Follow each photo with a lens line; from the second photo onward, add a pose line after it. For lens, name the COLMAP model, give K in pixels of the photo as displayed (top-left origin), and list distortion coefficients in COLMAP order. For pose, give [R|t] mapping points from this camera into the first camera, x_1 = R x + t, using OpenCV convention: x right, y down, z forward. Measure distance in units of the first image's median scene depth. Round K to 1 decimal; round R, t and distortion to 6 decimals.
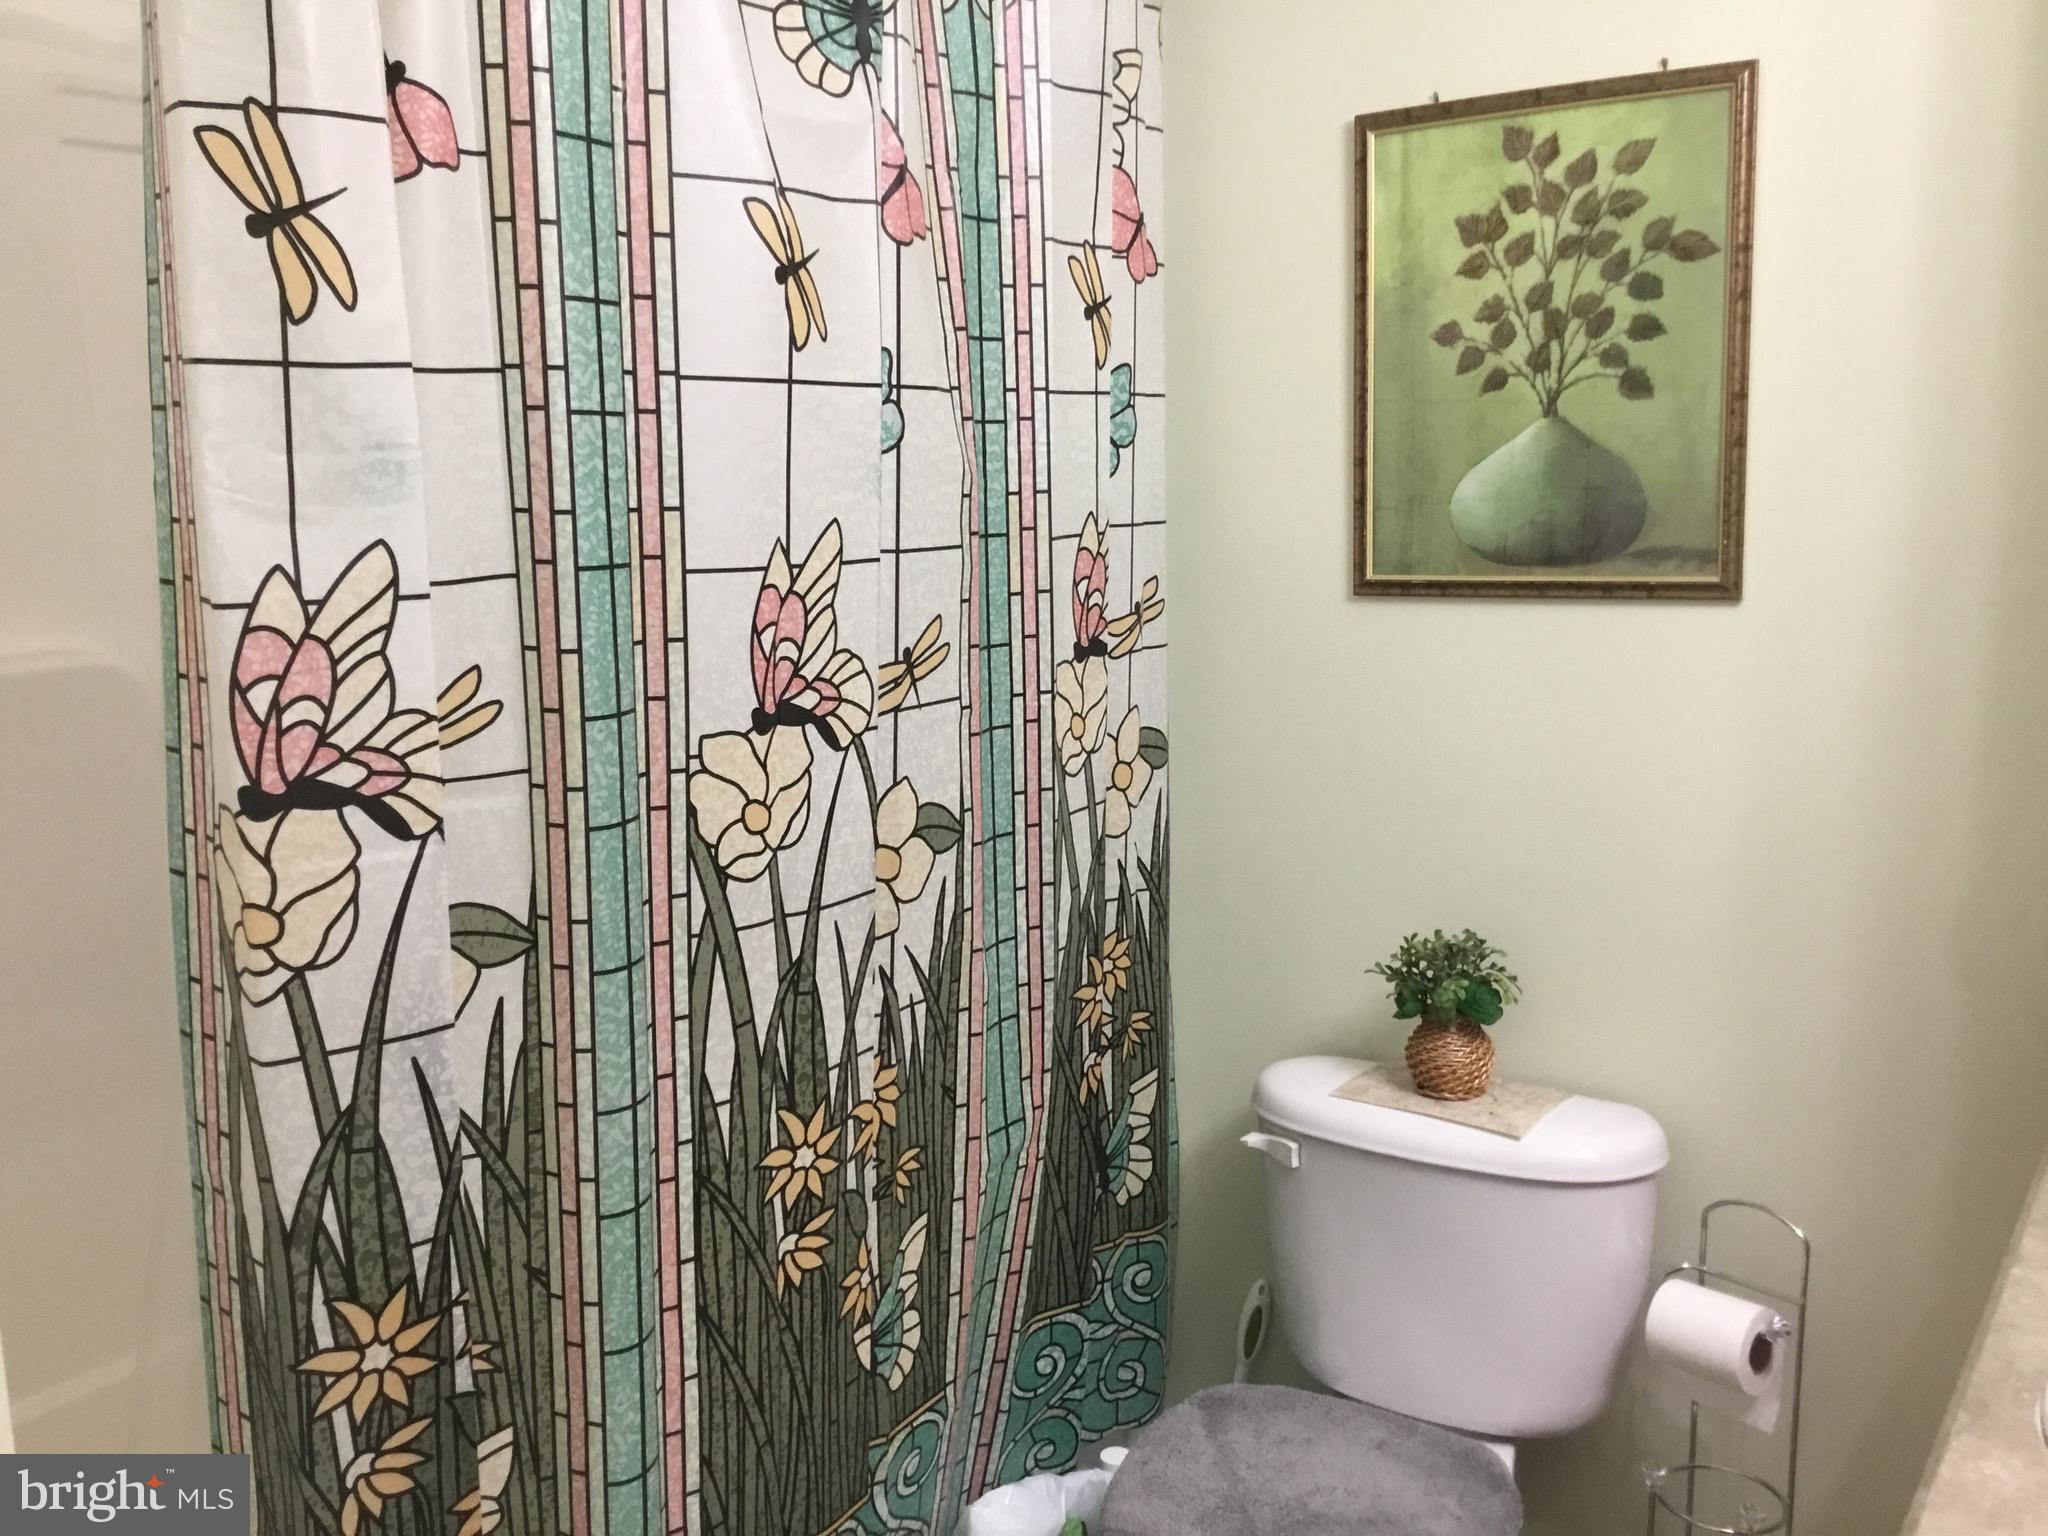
lens RADIAL K [[1859.4, 0, 1024.2], [0, 1859.4, 796.0], [0, 0, 1]] dist [0.111426, -0.181474]
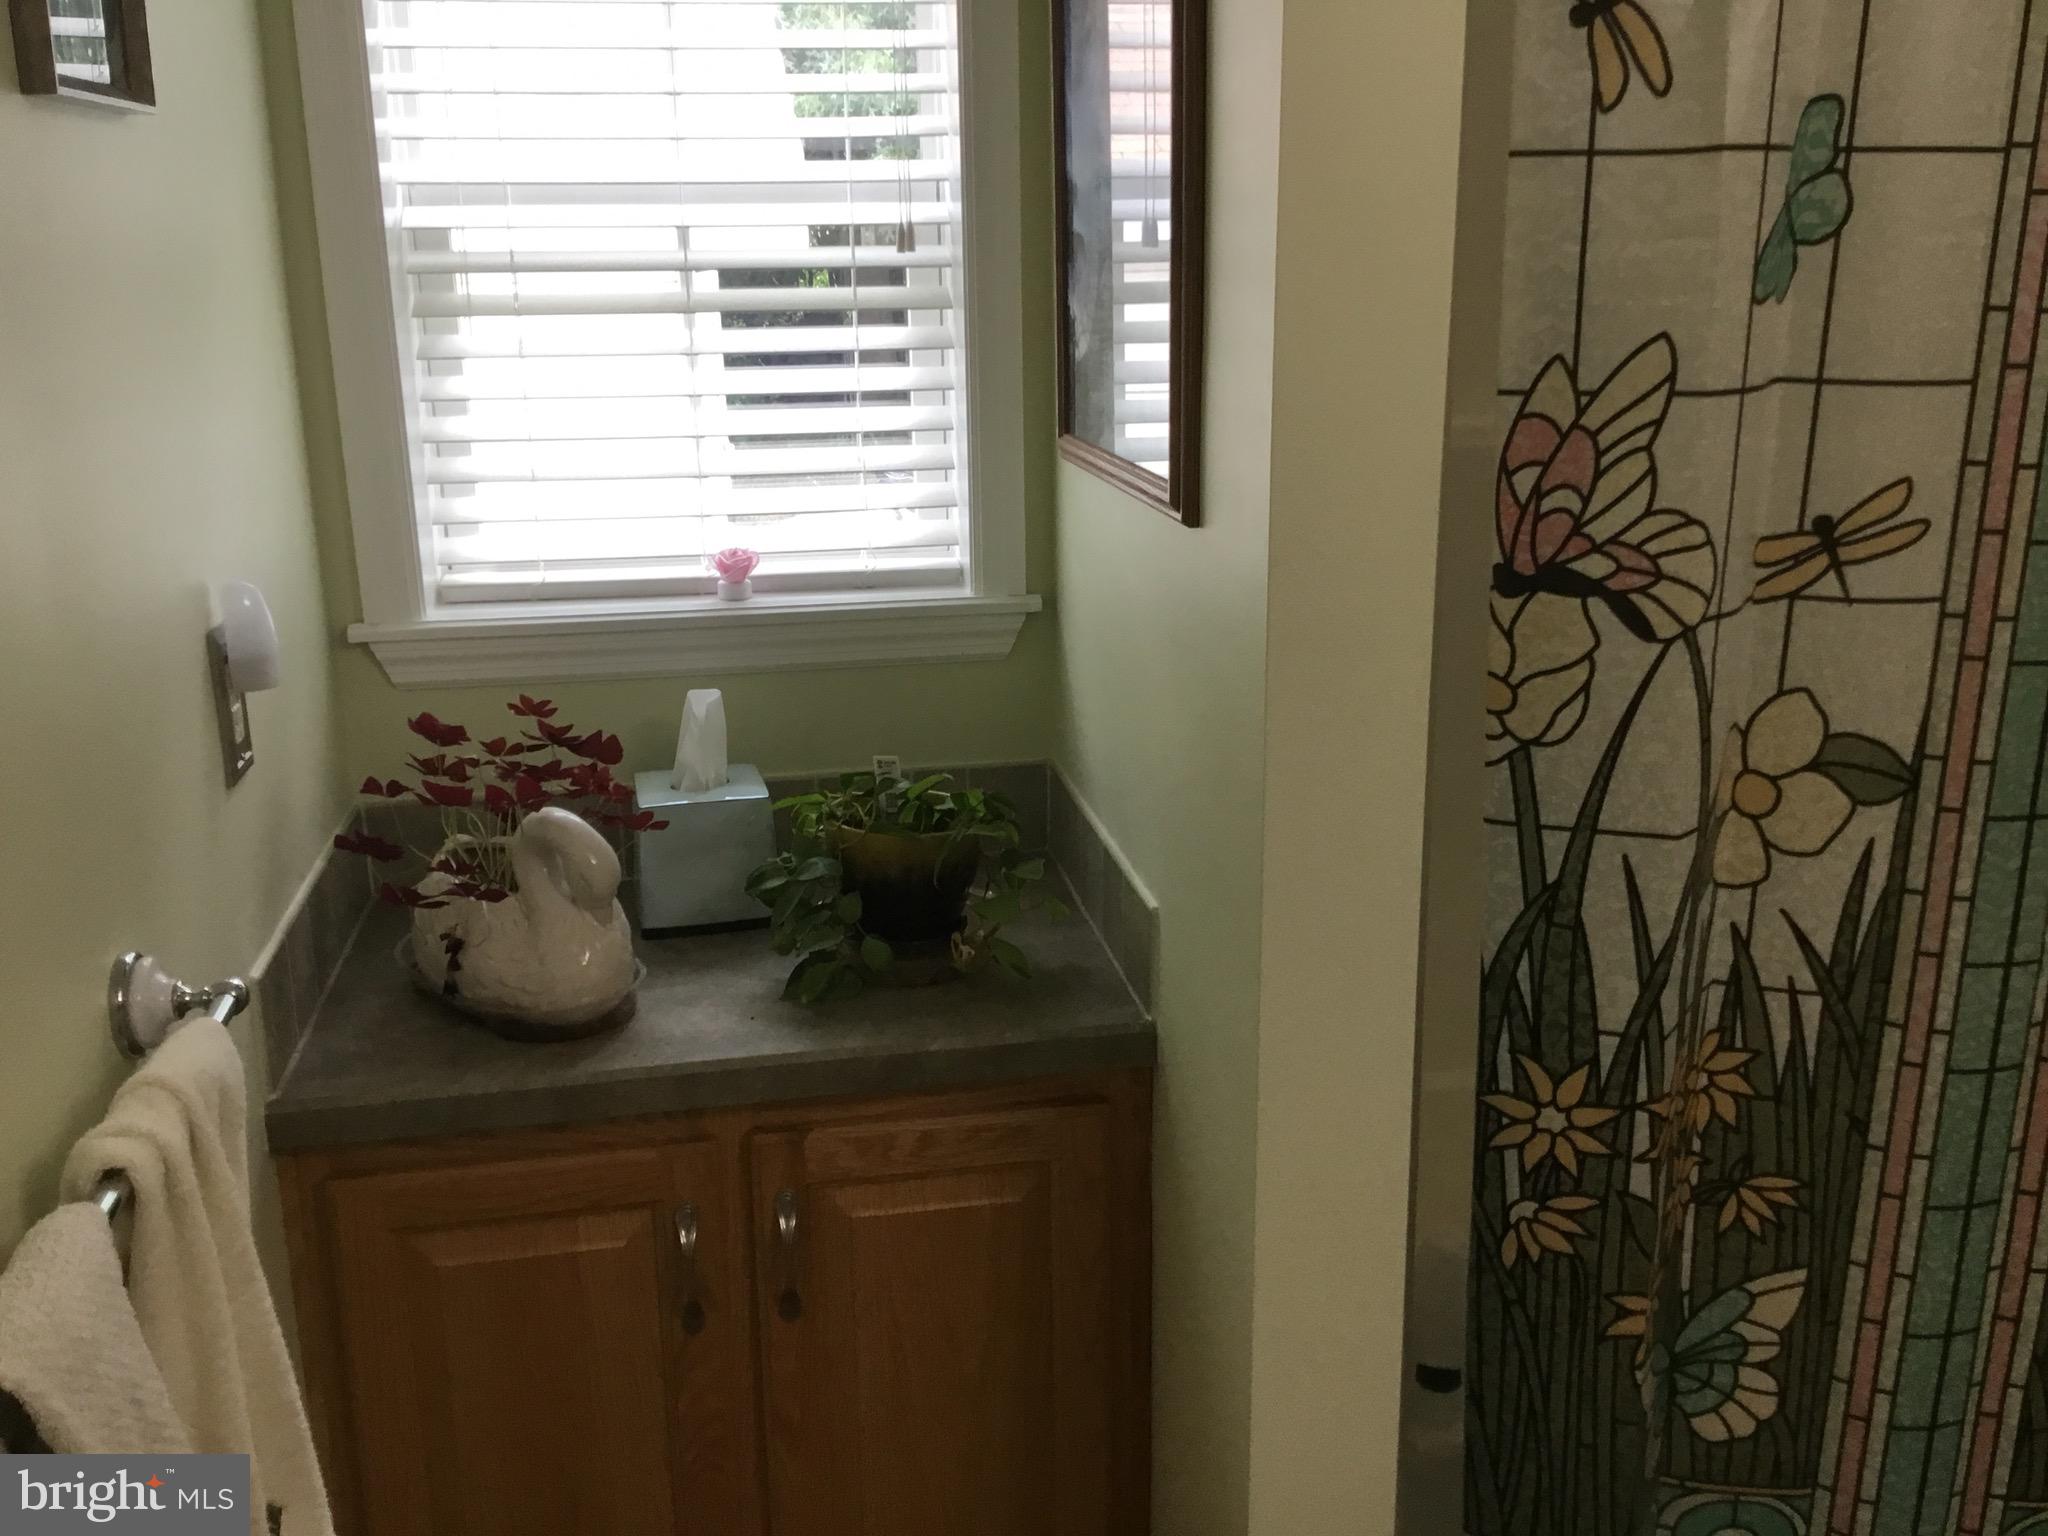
lens RADIAL K [[1792.6, 0, 1024.0], [0, 1792.6, 768.0], [0, 0, 1]] dist [0.098630, -0.211152]
pose [[0.531328, 0.229556, -0.815472, 0.296912], [-0.145976, 0.972998, 0.178788, -0.034402], [0.834495, 0.024044, 0.550491, 0.200221]]
